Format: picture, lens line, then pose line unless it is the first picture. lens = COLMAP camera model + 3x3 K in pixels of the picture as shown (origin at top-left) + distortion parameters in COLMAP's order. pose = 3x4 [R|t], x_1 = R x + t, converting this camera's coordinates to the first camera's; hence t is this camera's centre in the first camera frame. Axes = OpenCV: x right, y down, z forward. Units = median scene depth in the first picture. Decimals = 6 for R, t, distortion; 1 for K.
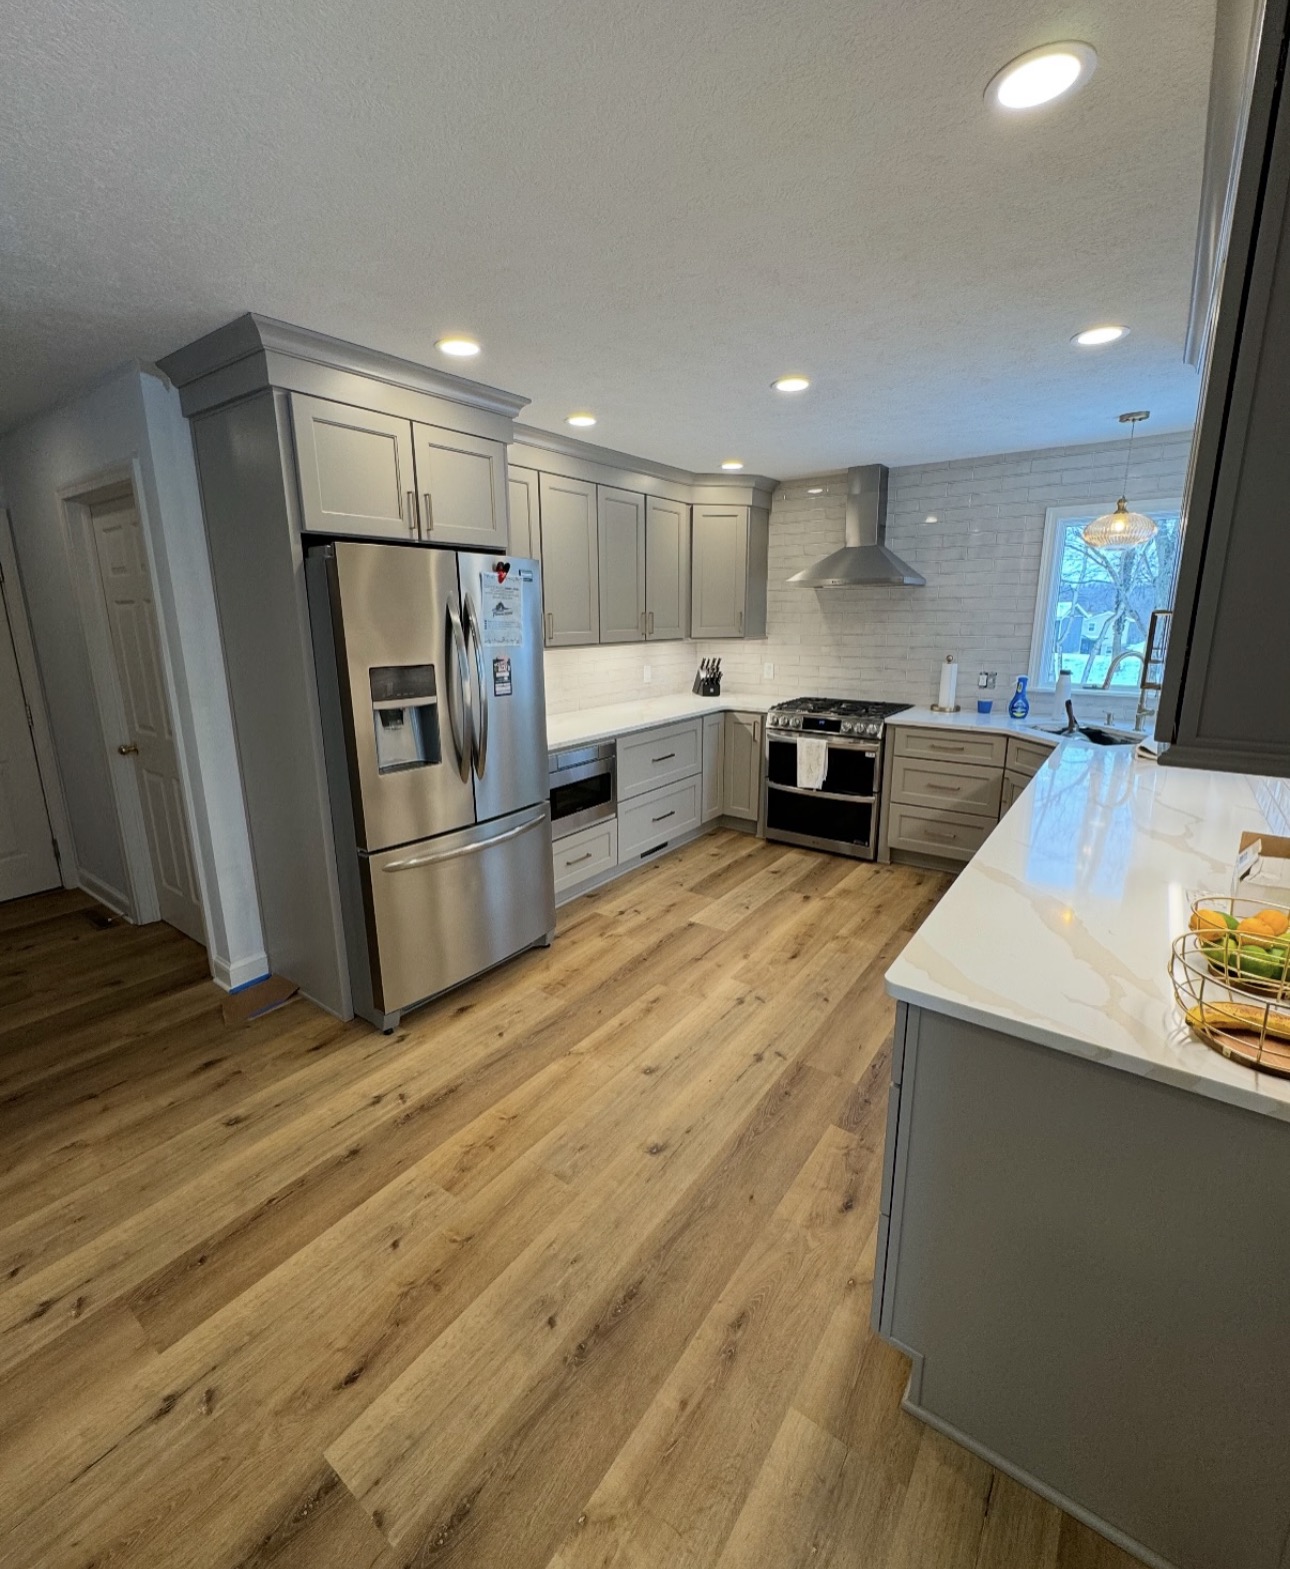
lens RADIAL K [[680.1, 0, 646.3], [0, 680.1, 772.2], [0, 0, 1]] dist [-0.008973, -0.000115]
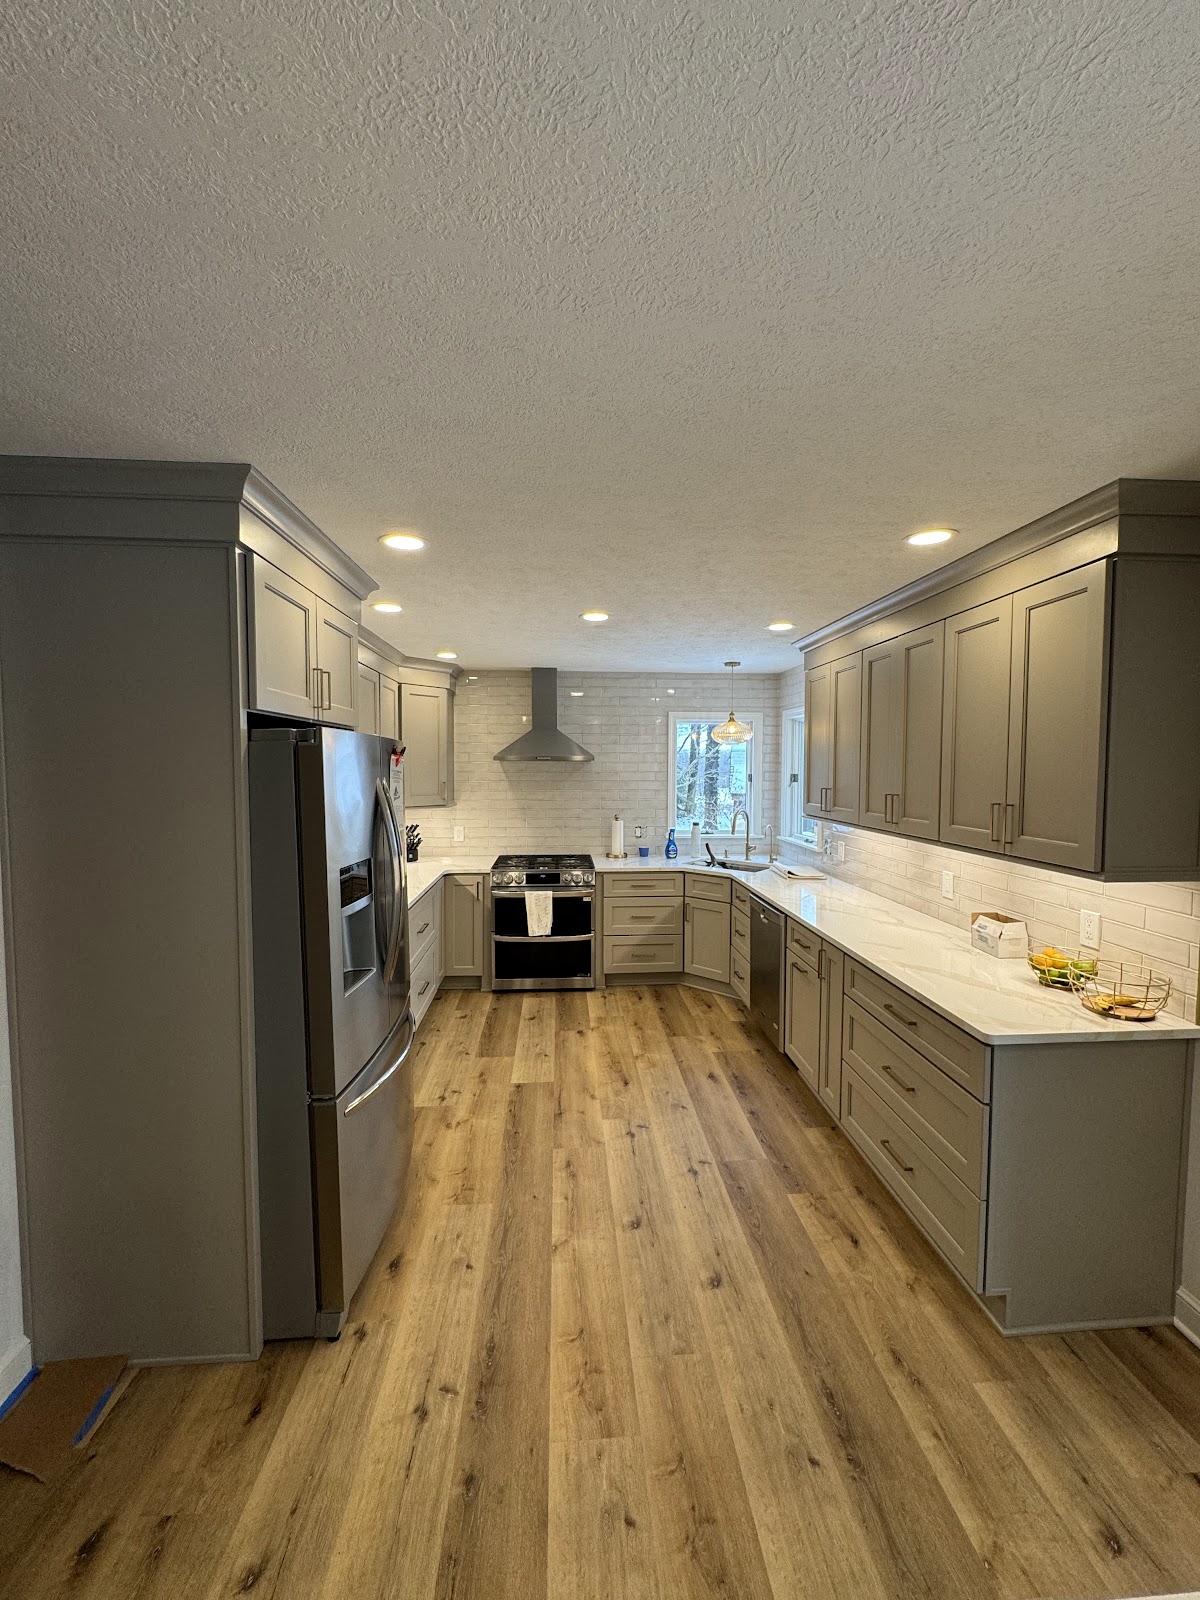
lens RADIAL K [[638.9, 0, 601.2], [0, 638.9, 803.5], [0, 0, 1]] dist [-0.008635, 0.001180]
pose [[0.764482, -0.030962, 0.643902, -0.563966], [0.141320, 0.982598, -0.120537, -0.078287], [-0.628965, 0.183145, 0.755554, 0.144819]]
